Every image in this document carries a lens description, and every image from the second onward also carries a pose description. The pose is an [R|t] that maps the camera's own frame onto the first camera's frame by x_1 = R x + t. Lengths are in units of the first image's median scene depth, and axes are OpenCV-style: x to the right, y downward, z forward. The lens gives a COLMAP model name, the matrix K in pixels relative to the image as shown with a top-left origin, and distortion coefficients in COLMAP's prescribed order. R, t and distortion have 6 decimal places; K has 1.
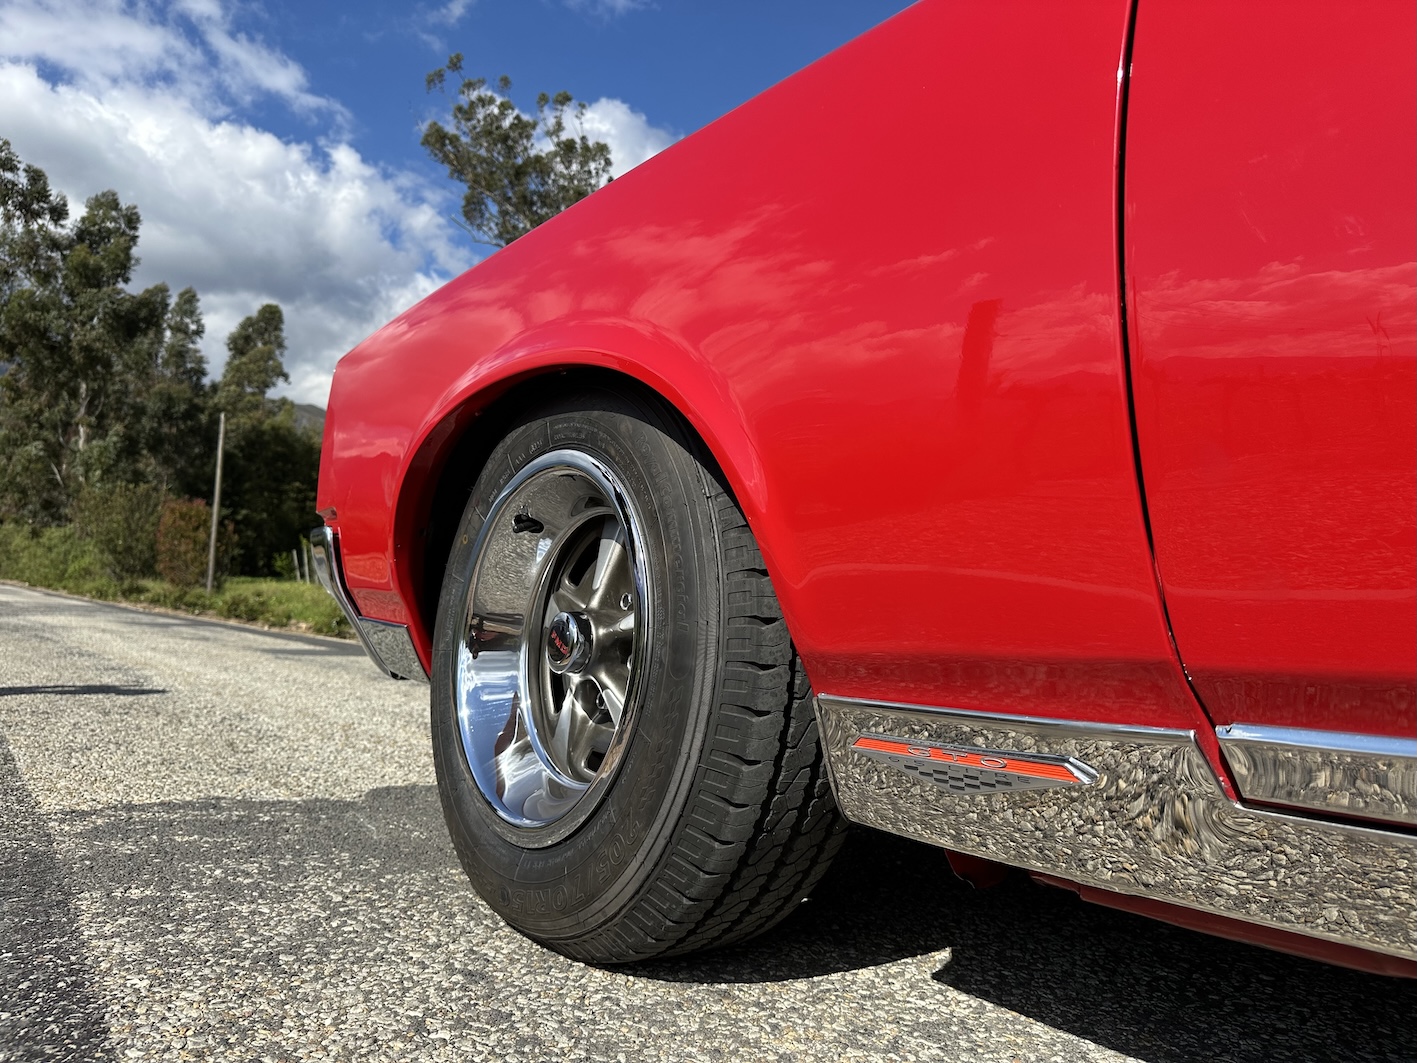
lens RADIAL K [[983.5, 0, 693.3], [0, 983.5, 529.5], [0, 0, 1]] dist [0.032784, -0.044781]
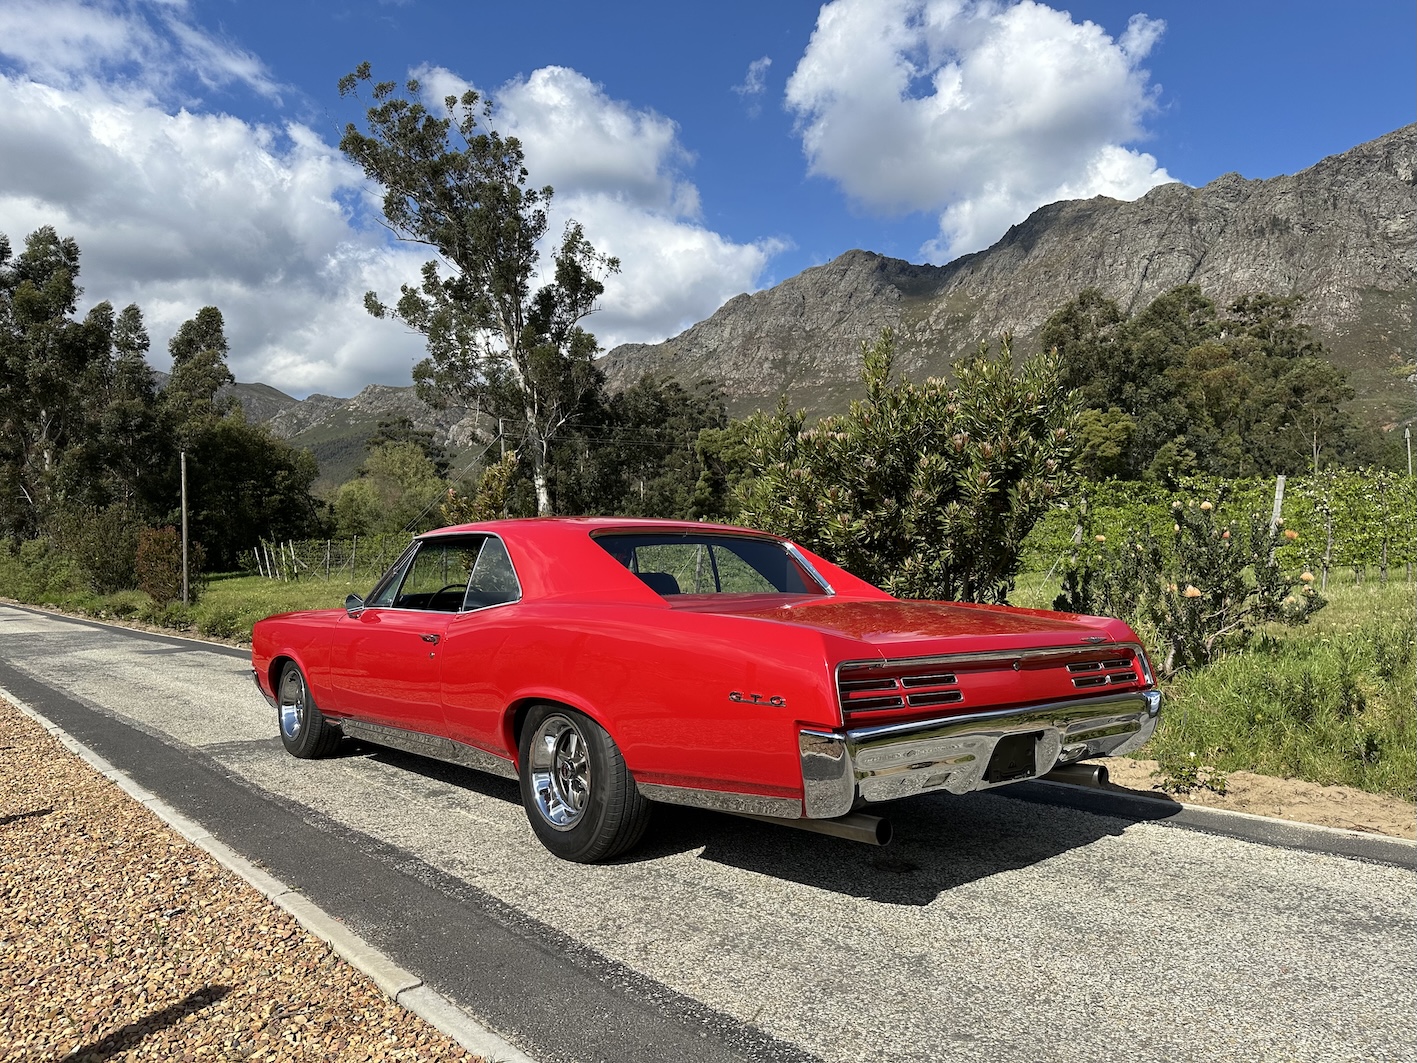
lens RADIAL K [[983.5, 0, 701.3], [0, 983.5, 535.8], [0, 0, 1]] dist [0.032784, -0.044781]
pose [[0.996523, -0.074790, 0.036720, 0.043441], [0.072430, 0.995454, 0.061854, -0.021935], [-0.041179, -0.058979, 0.997410, -0.099368]]
